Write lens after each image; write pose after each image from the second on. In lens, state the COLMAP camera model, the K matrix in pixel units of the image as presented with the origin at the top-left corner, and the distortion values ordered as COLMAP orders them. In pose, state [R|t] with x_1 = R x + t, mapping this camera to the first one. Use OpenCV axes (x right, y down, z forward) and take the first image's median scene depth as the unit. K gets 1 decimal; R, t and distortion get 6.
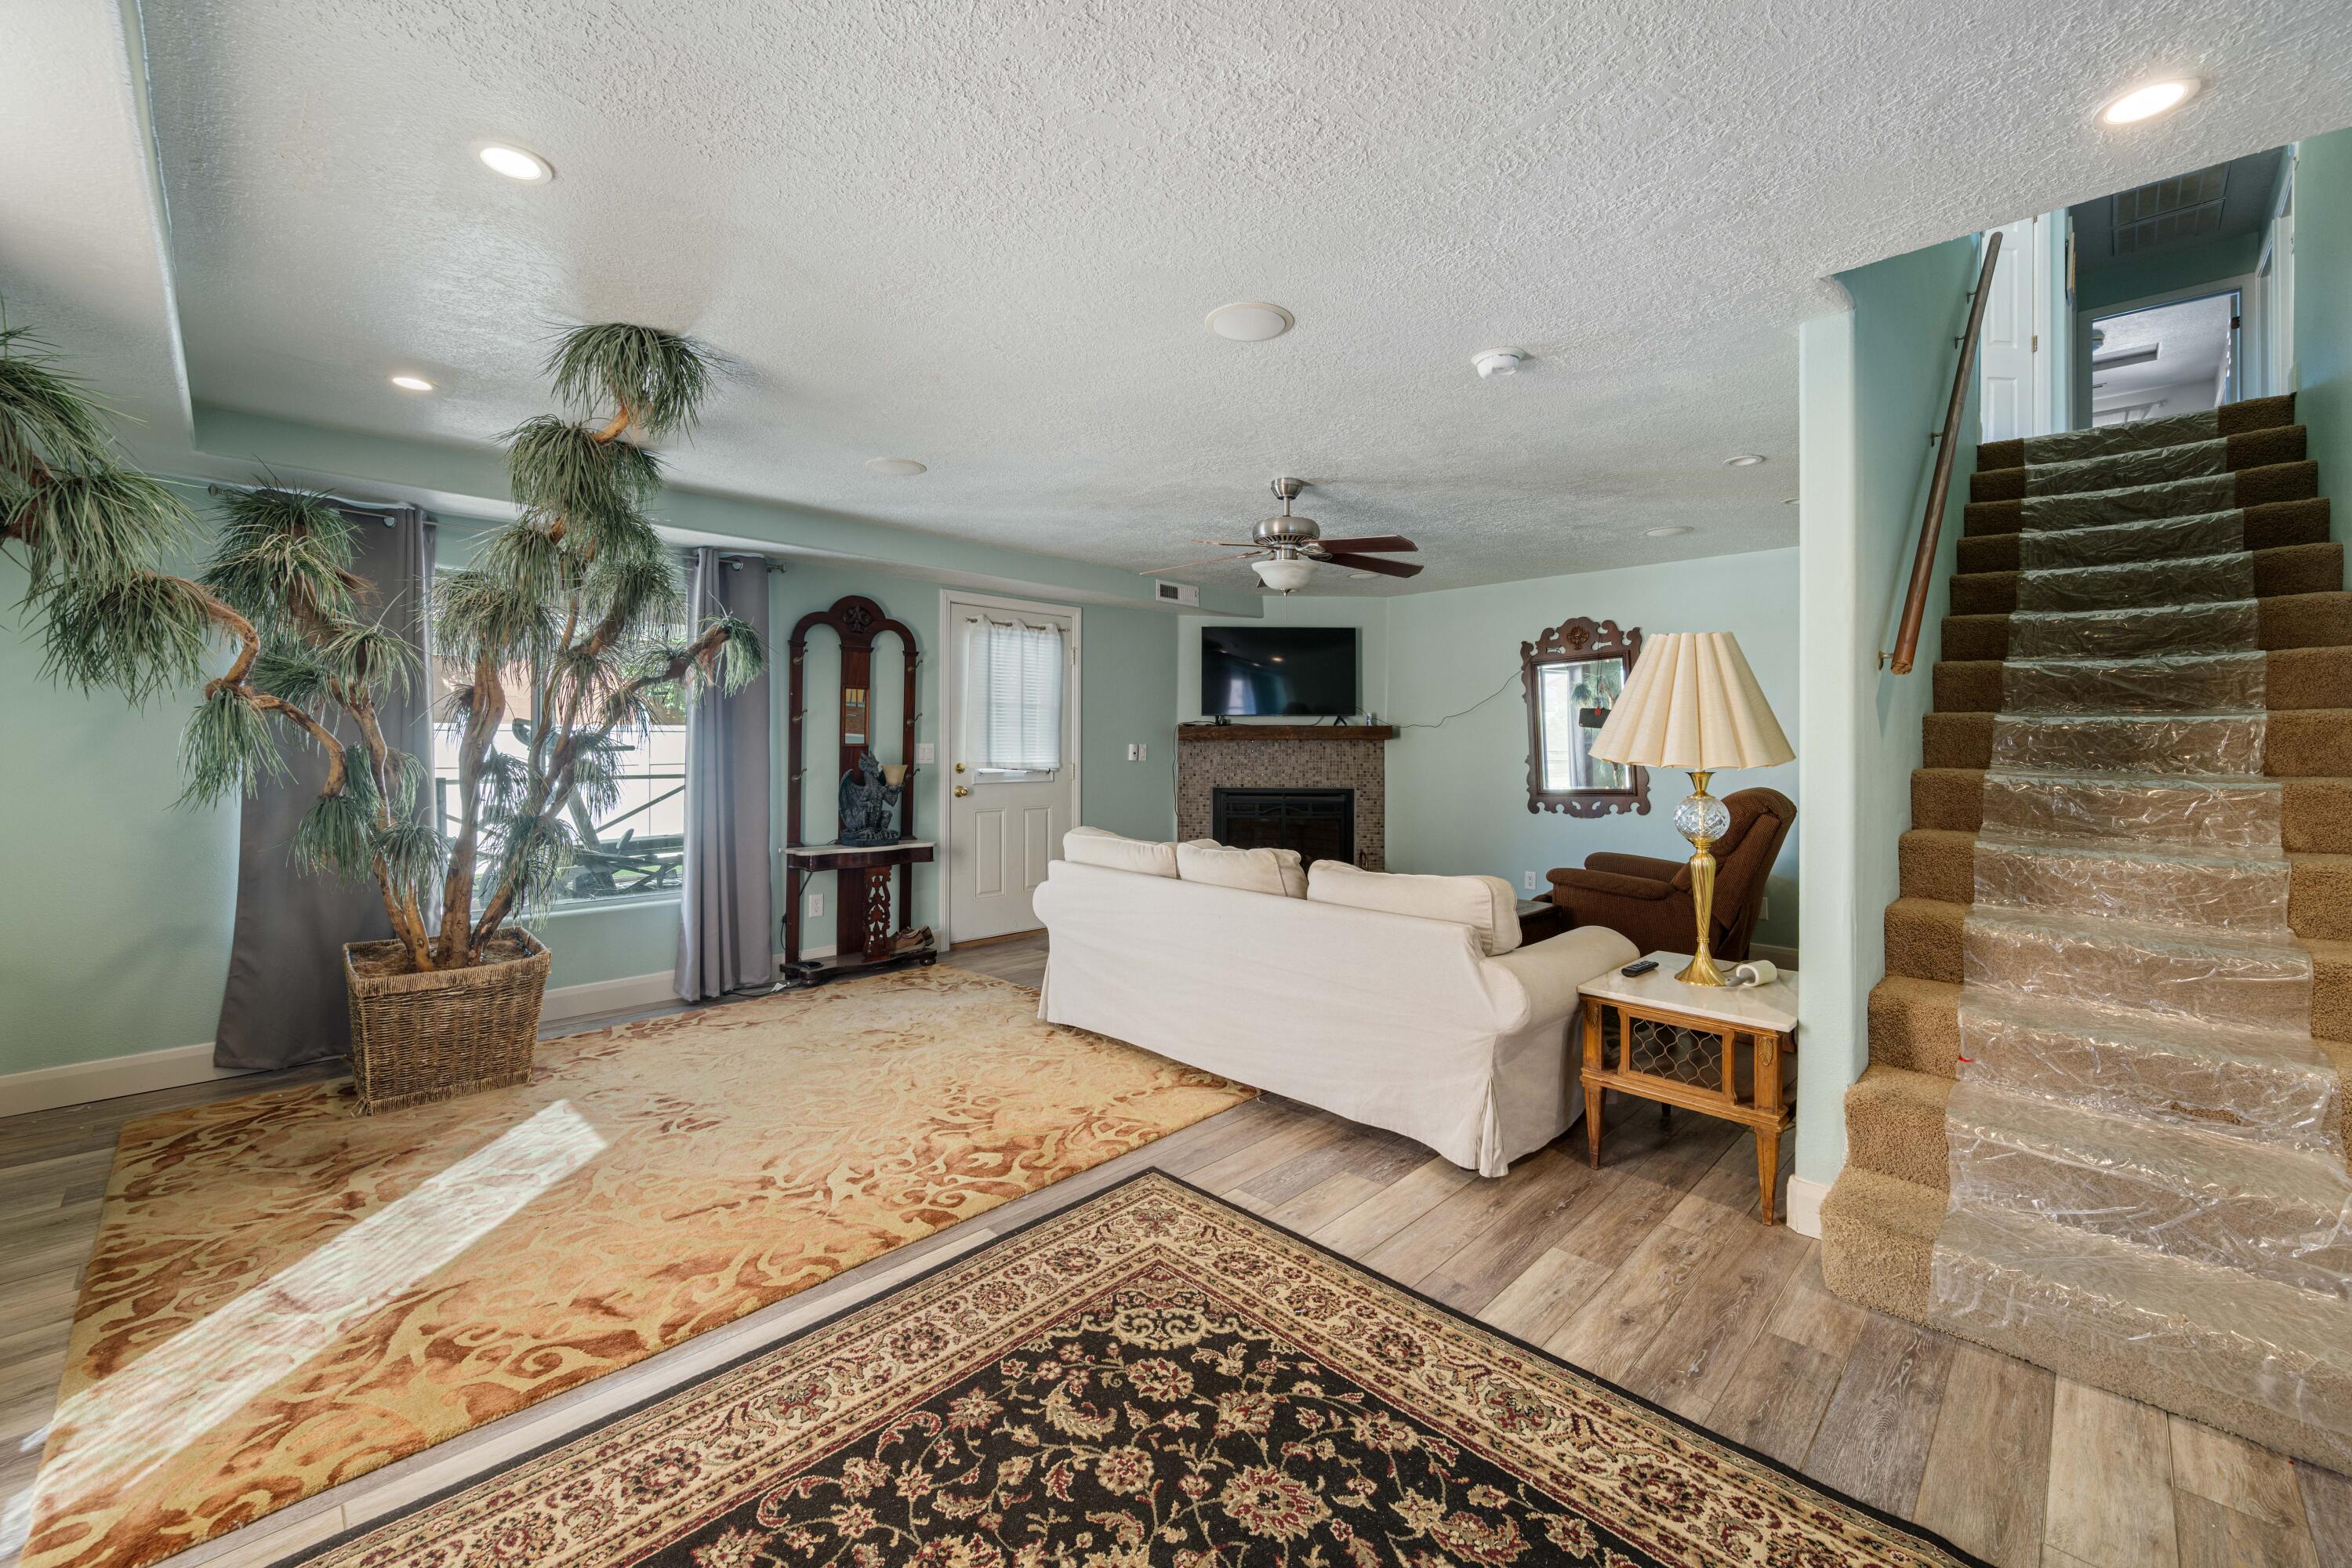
lens RADIAL K [[928.1, 0, 1196.4], [0, 928.1, 747.1], [0, 0, 1]] dist [-0.000160, -0.000144]
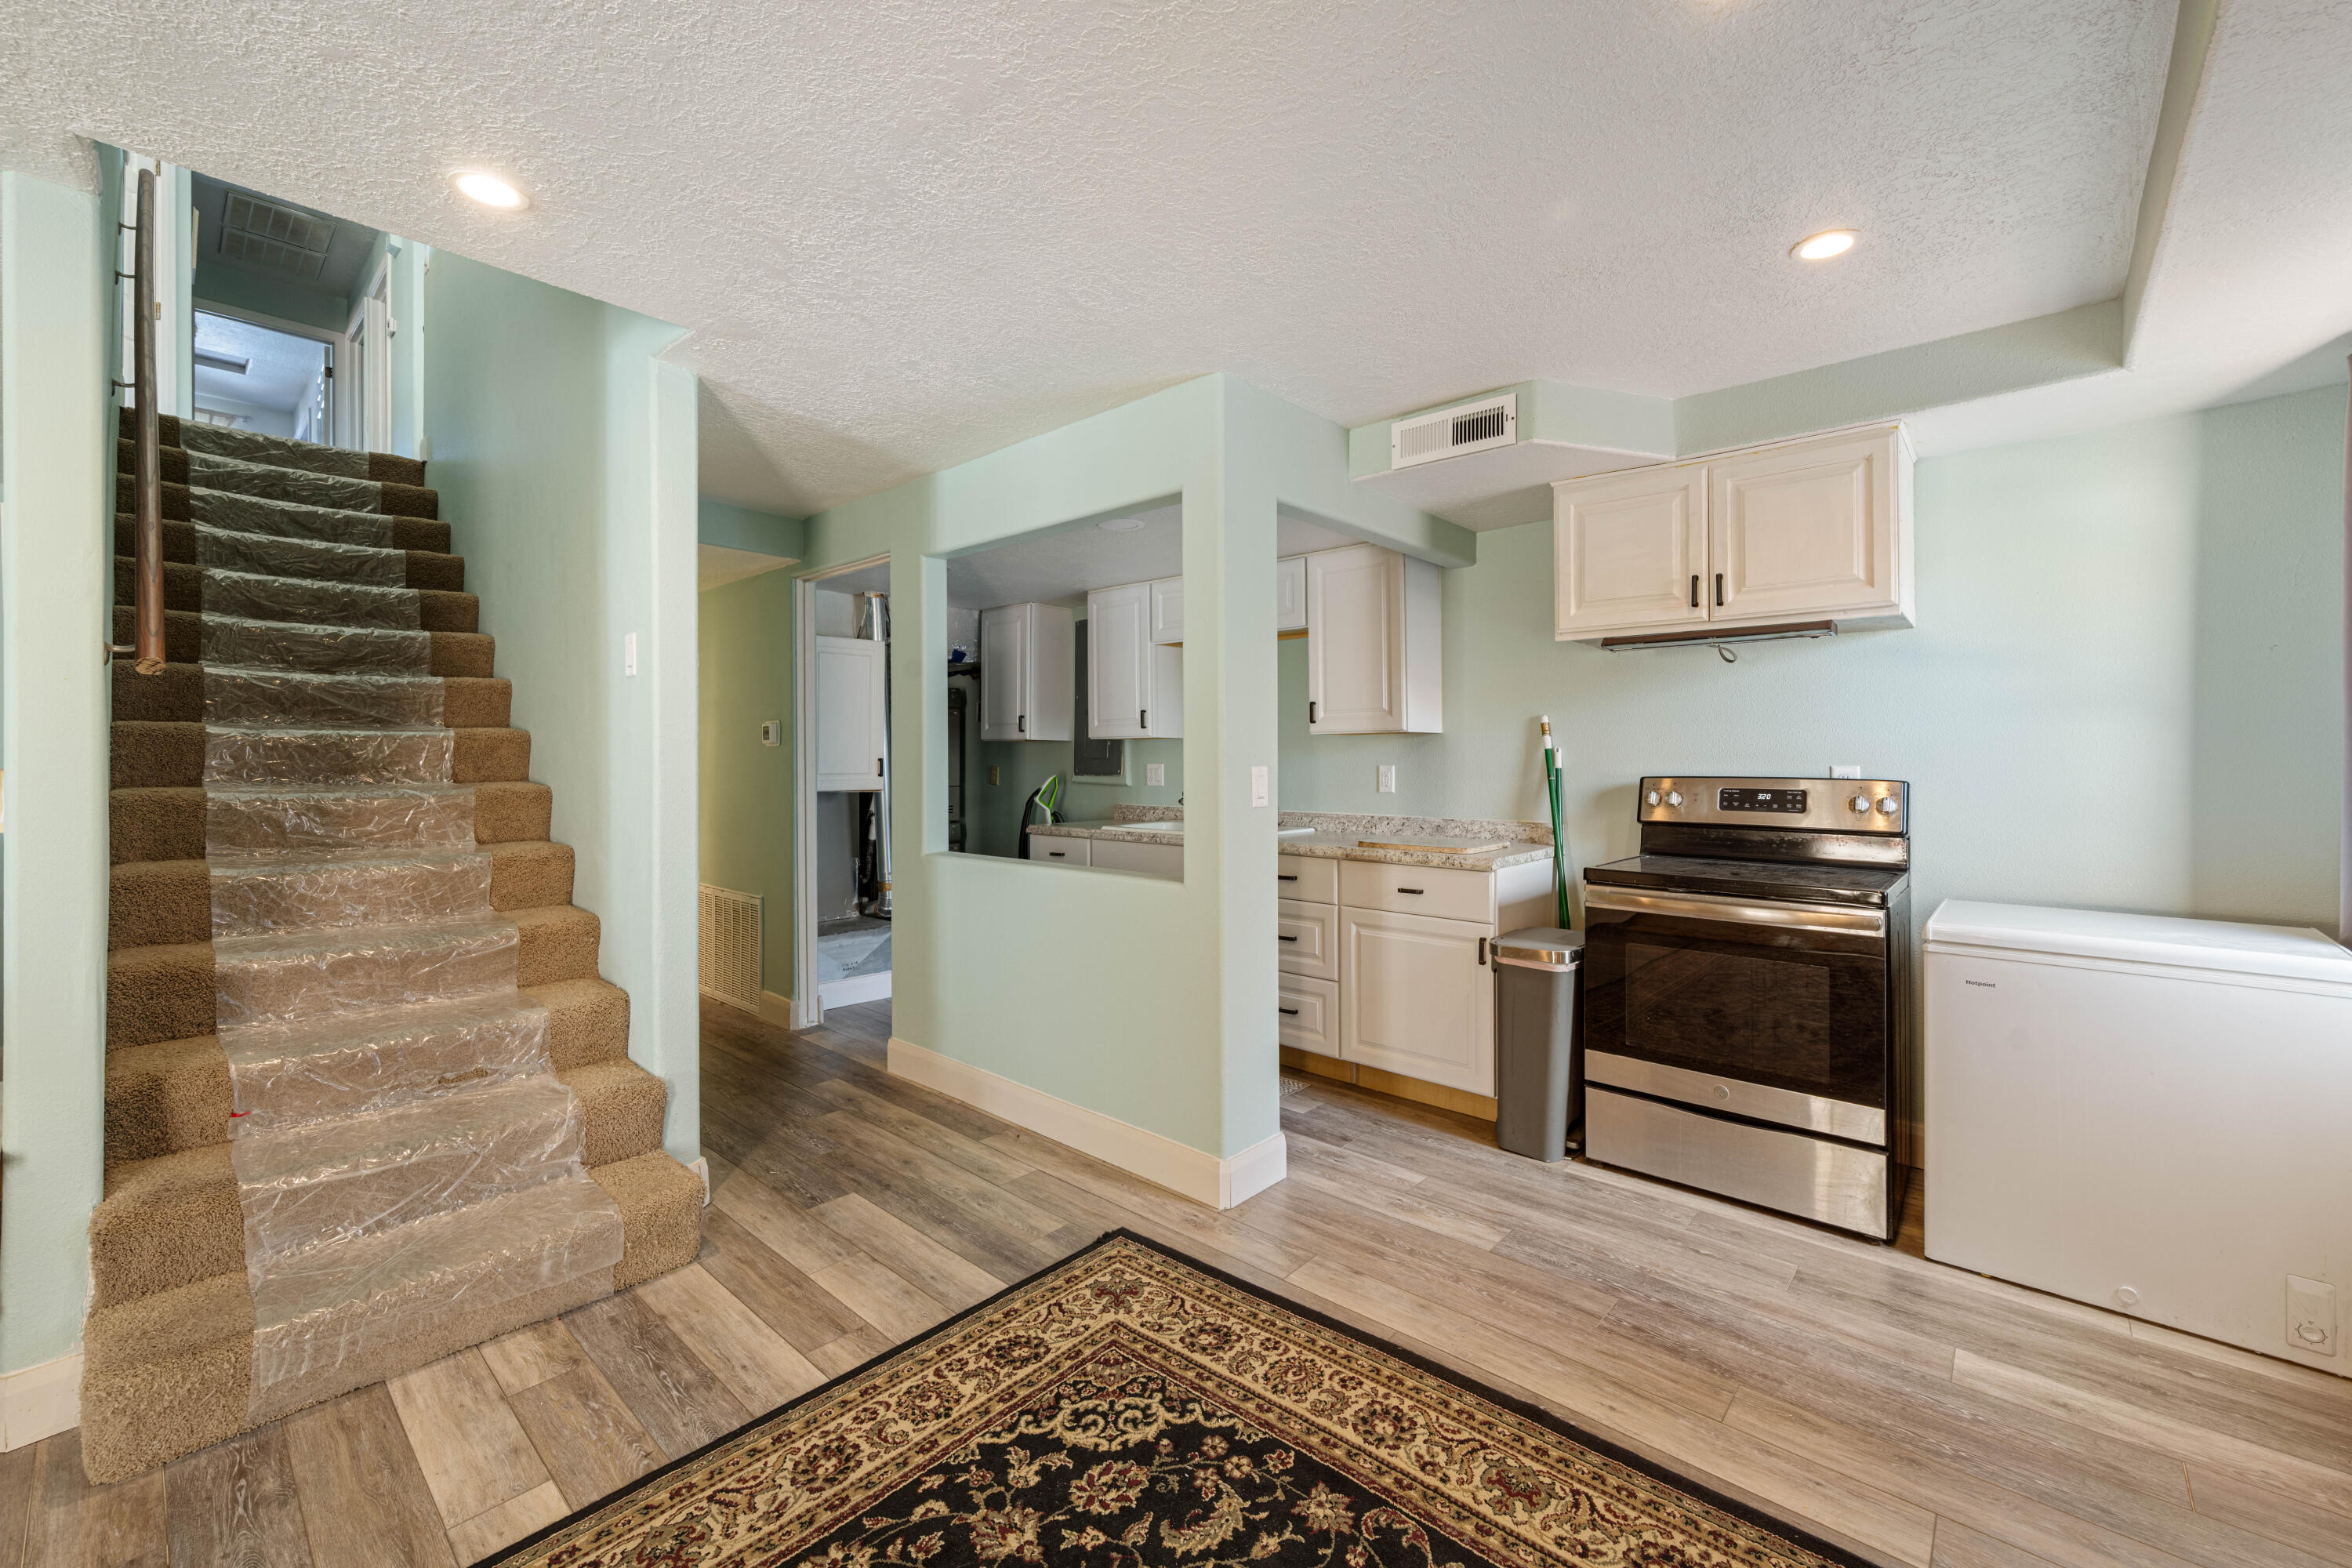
lens RADIAL K [[928.1, 0, 1217.1], [0, 928.1, 744.1], [0, 0, 1]] dist [-0.000160, -0.000144]
pose [[-0.042294, 0.006854, 0.999082, -0.080343], [0.013514, 0.999889, -0.006287, 0.002075], [-0.999014, 0.013236, -0.042382, 0.087383]]
